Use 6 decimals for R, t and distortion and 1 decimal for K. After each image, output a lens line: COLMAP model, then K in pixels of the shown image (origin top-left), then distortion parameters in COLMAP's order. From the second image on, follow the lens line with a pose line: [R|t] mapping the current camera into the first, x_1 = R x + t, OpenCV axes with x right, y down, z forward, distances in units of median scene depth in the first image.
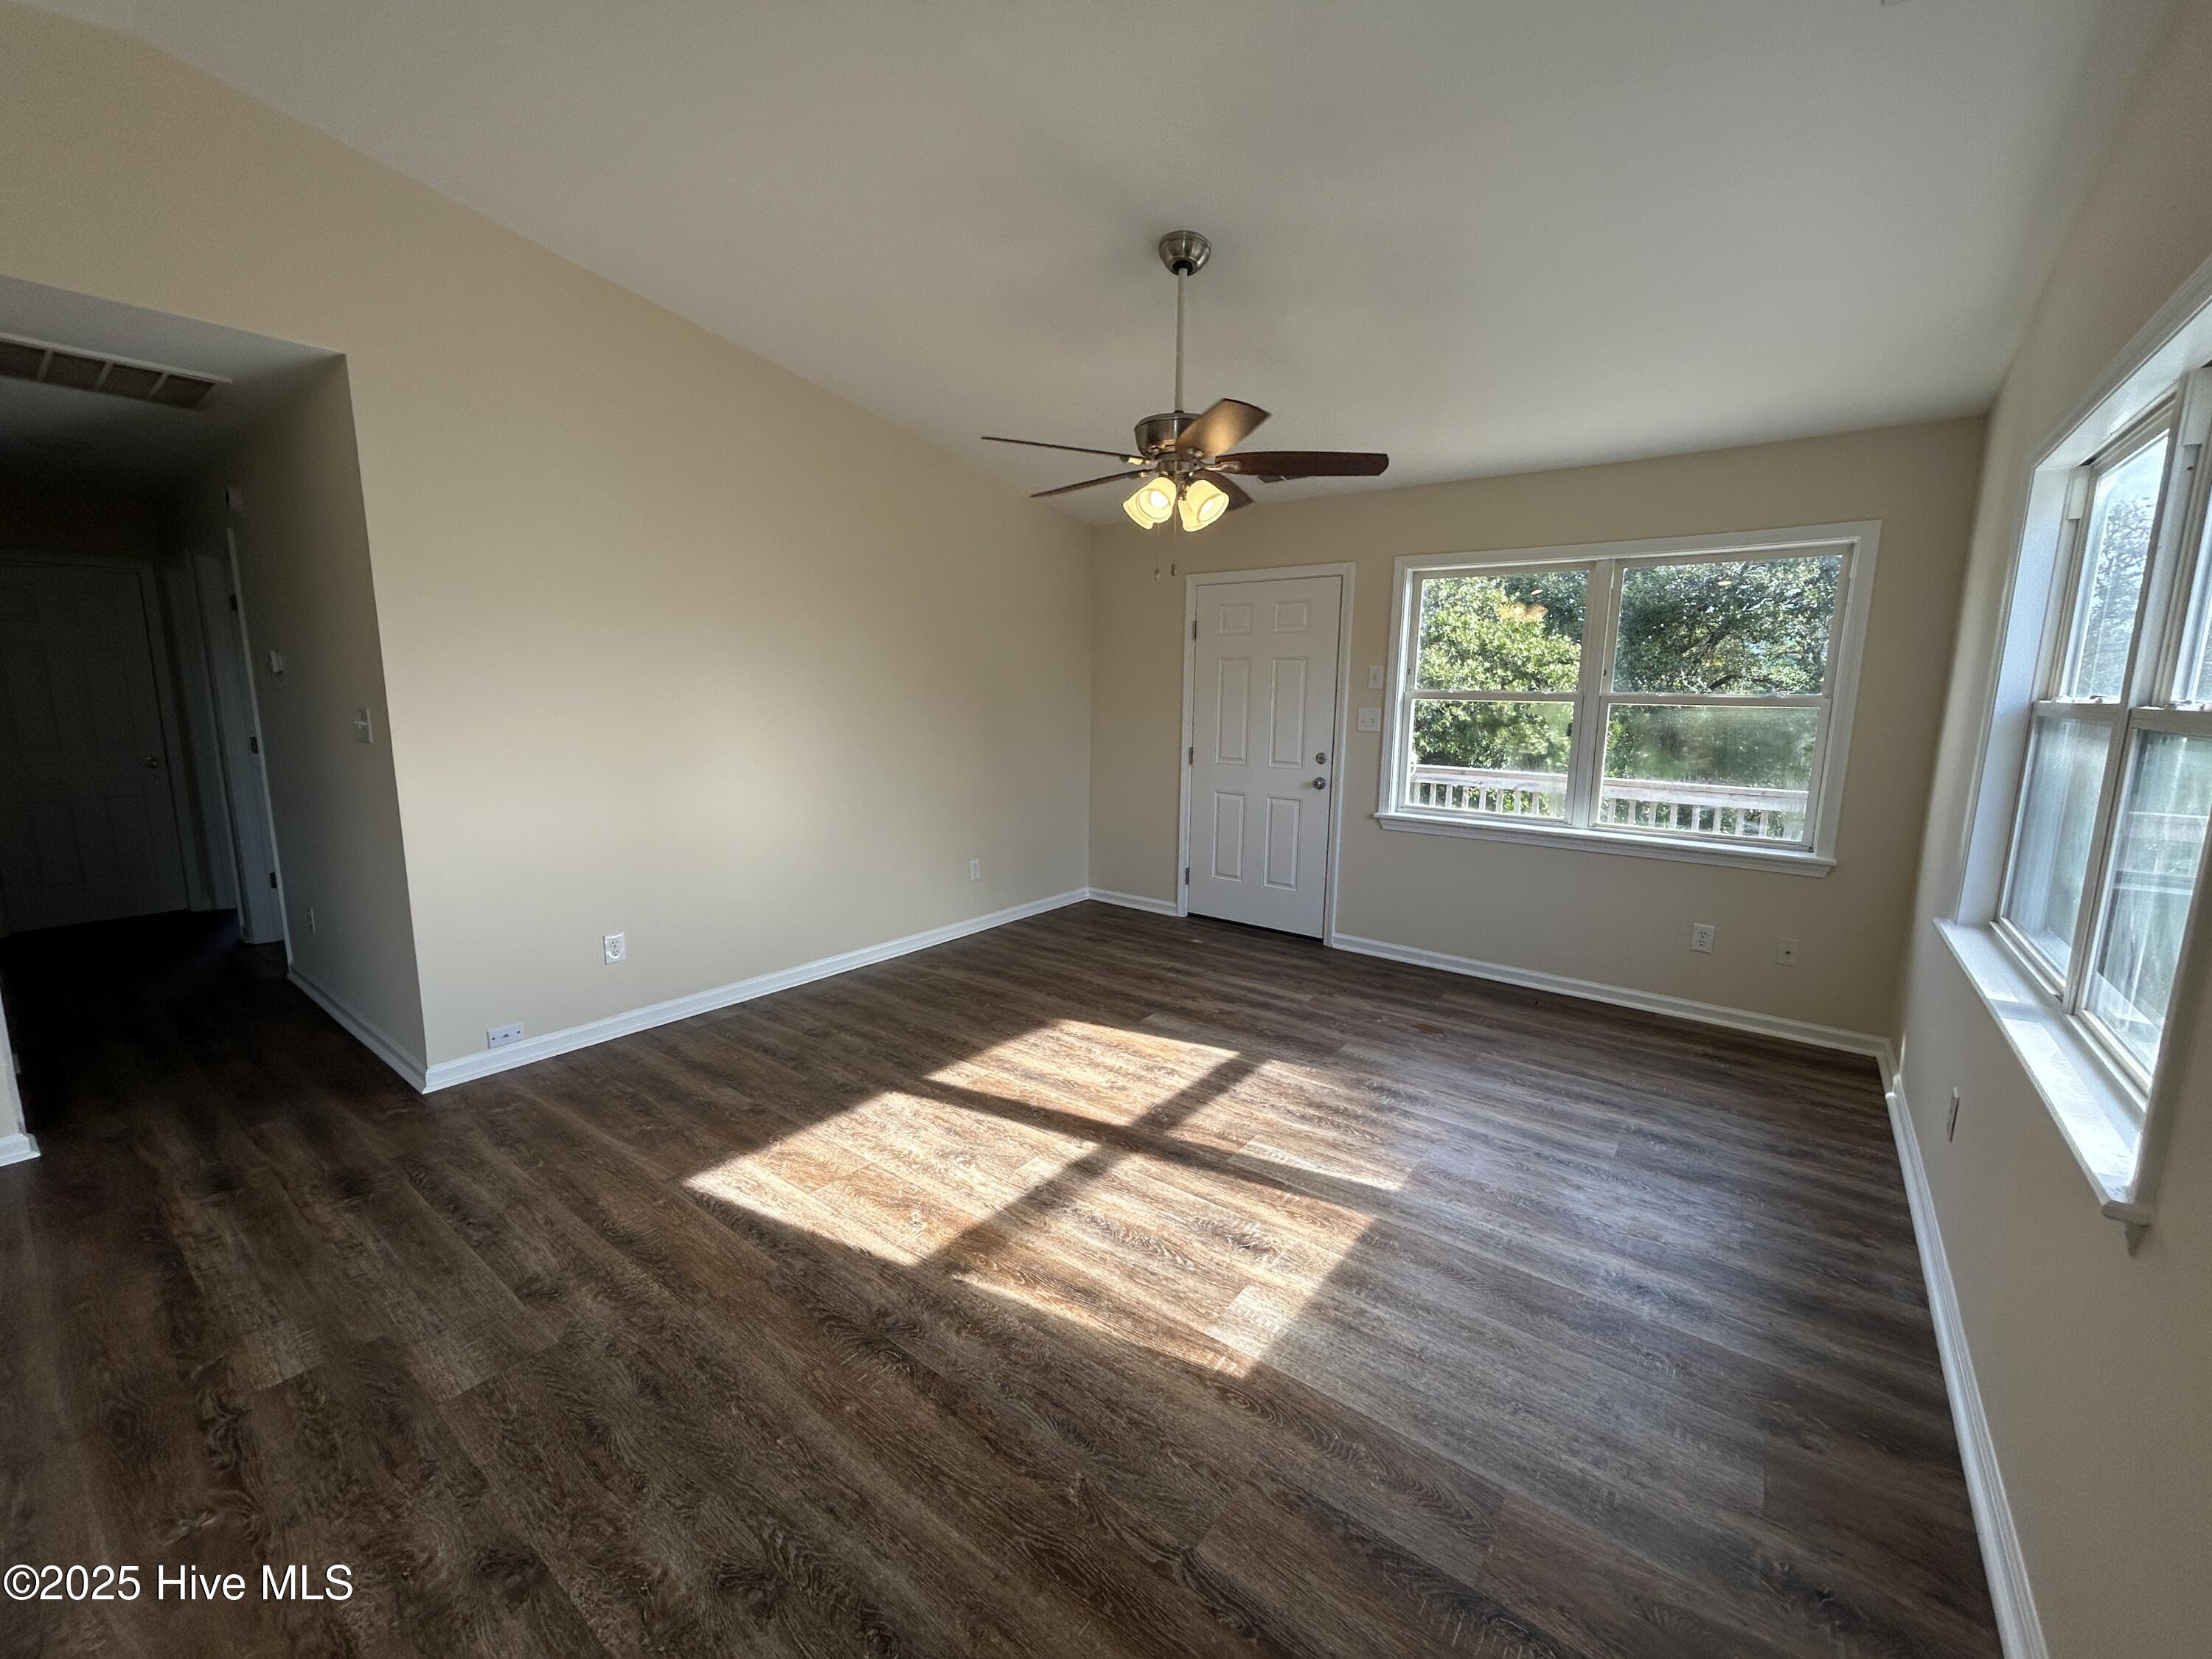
lens RADIAL K [[890.8, 0, 1102.2], [0, 890.8, 824.0], [0, 0, 1]] dist [-0.001581, -0.000863]
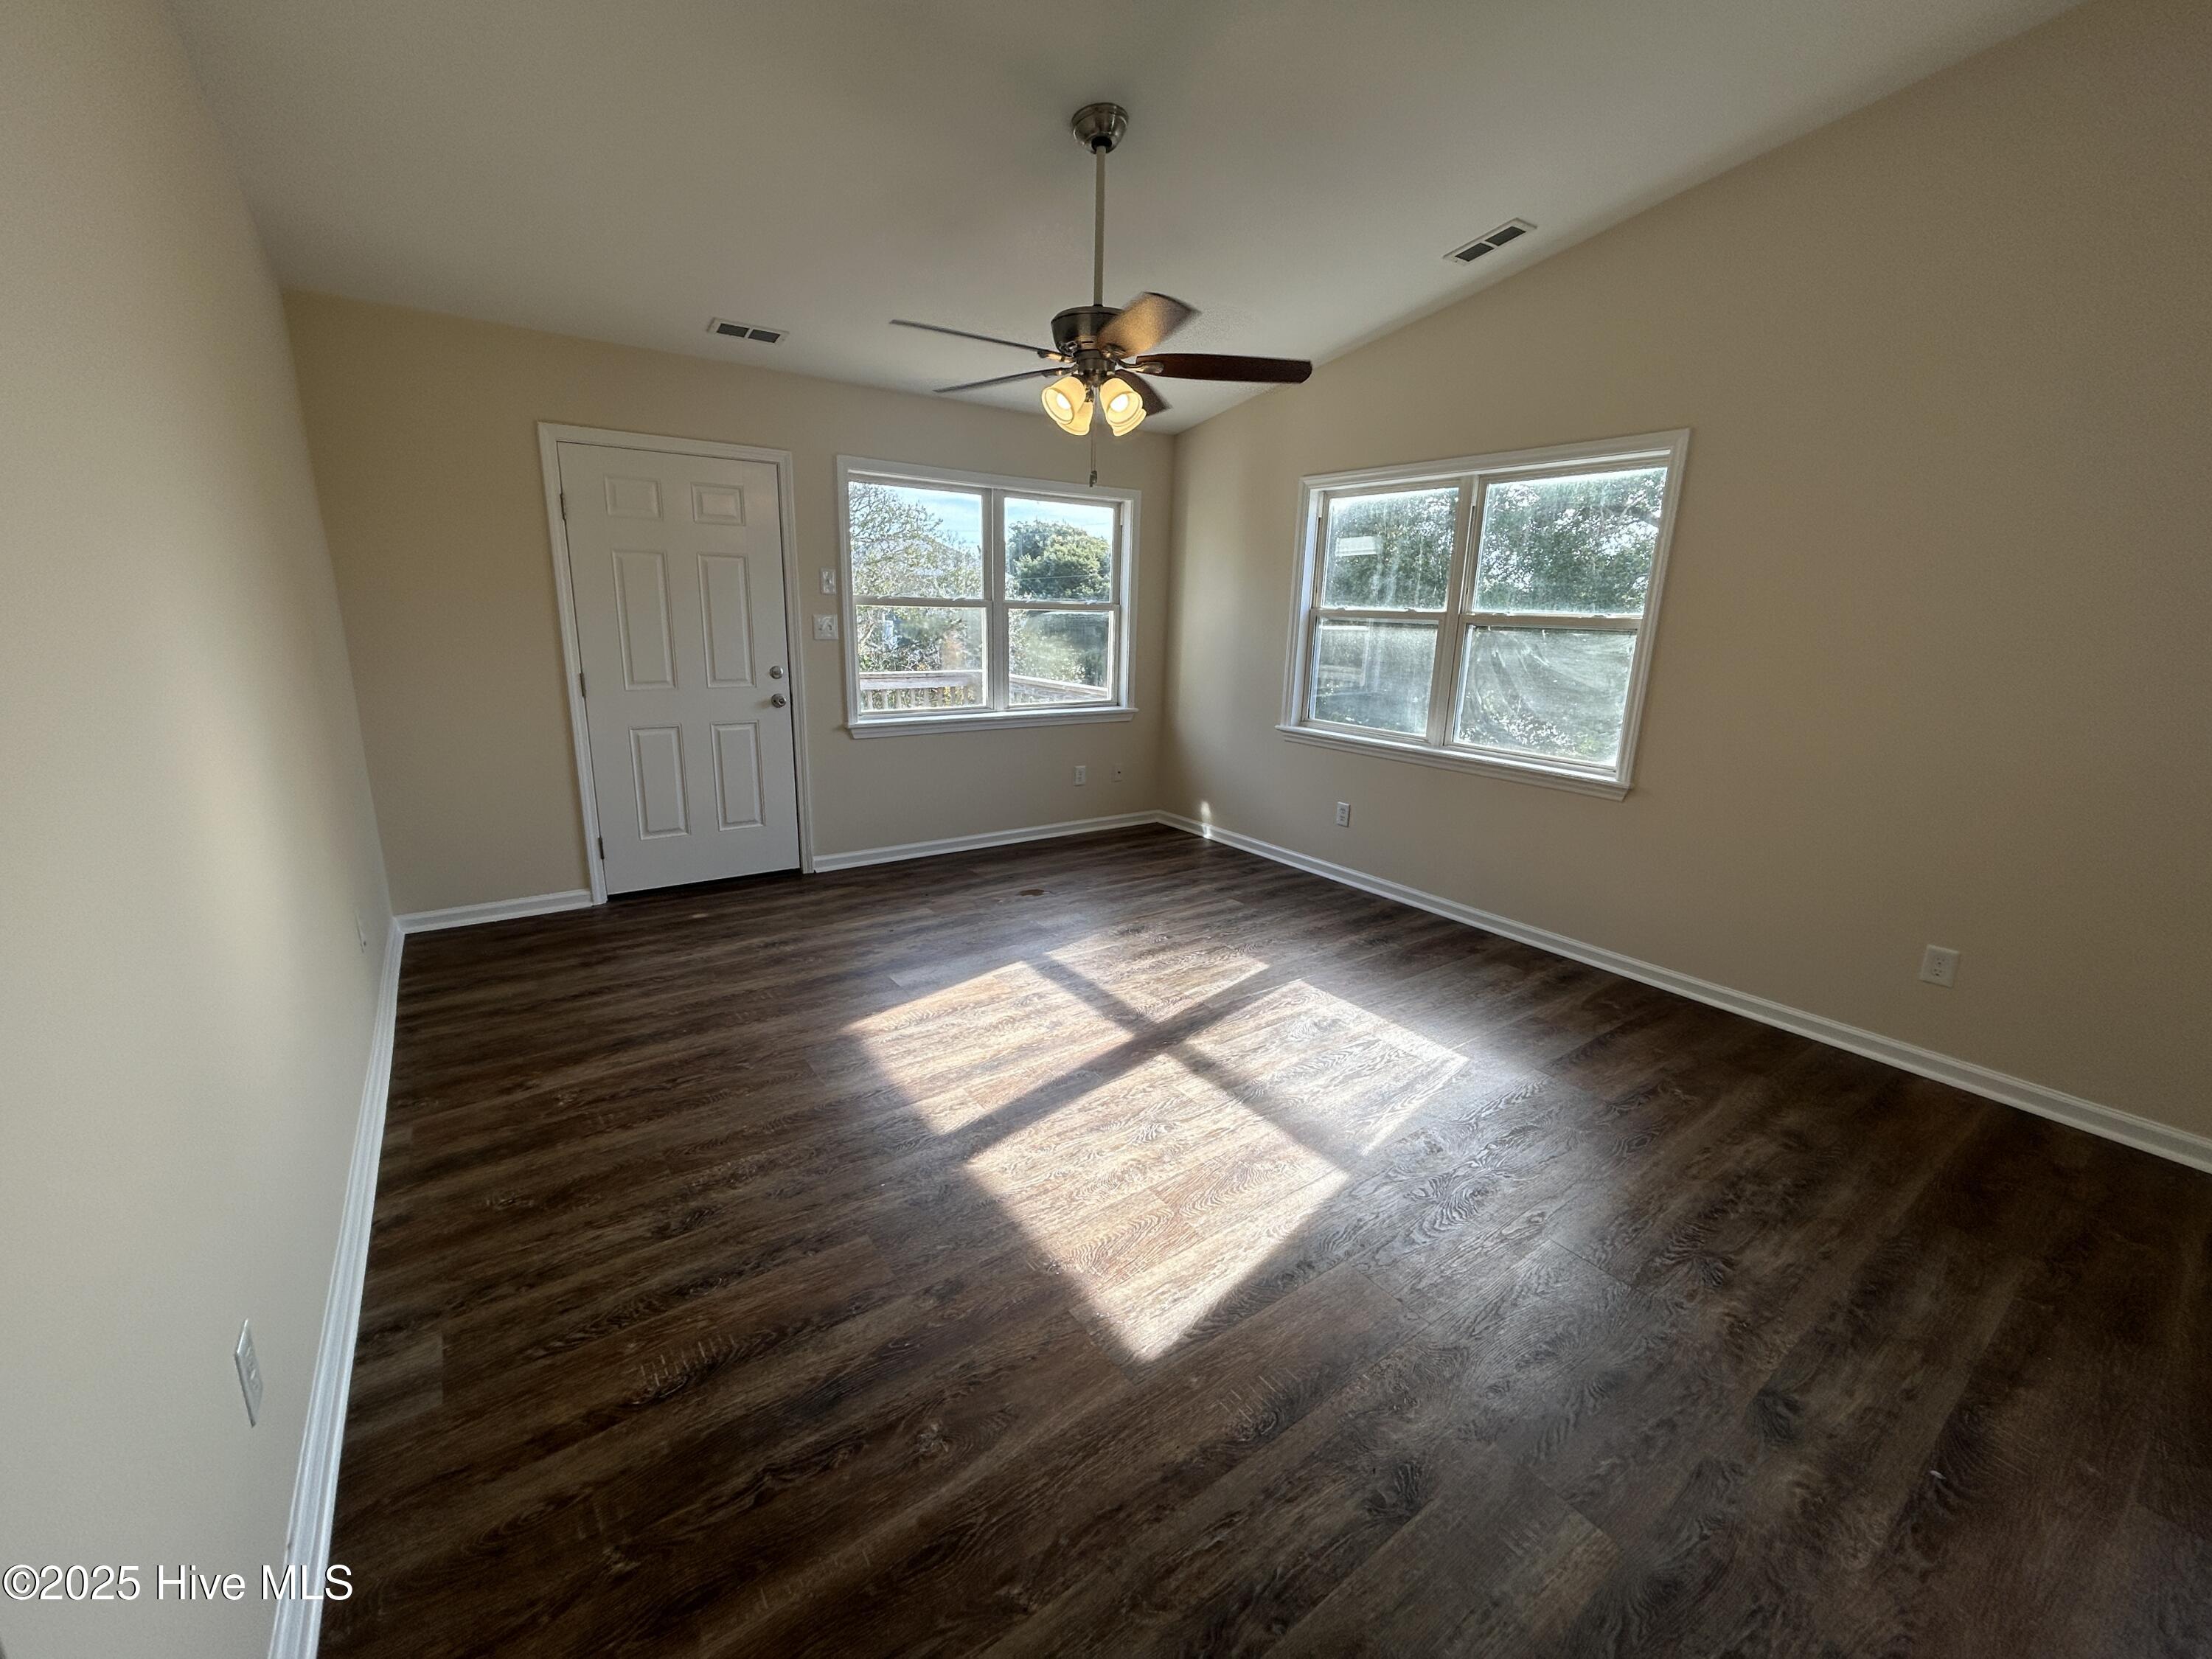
lens RADIAL K [[890.8, 0, 1102.2], [0, 890.8, 824.0], [0, 0, 1]] dist [-0.001581, -0.000863]
pose [[0.292881, -0.236146, 0.926529, -0.806327], [0.127698, 0.970001, 0.206860, -0.106950], [-0.947583, 0.057730, 0.314251, 0.636682]]
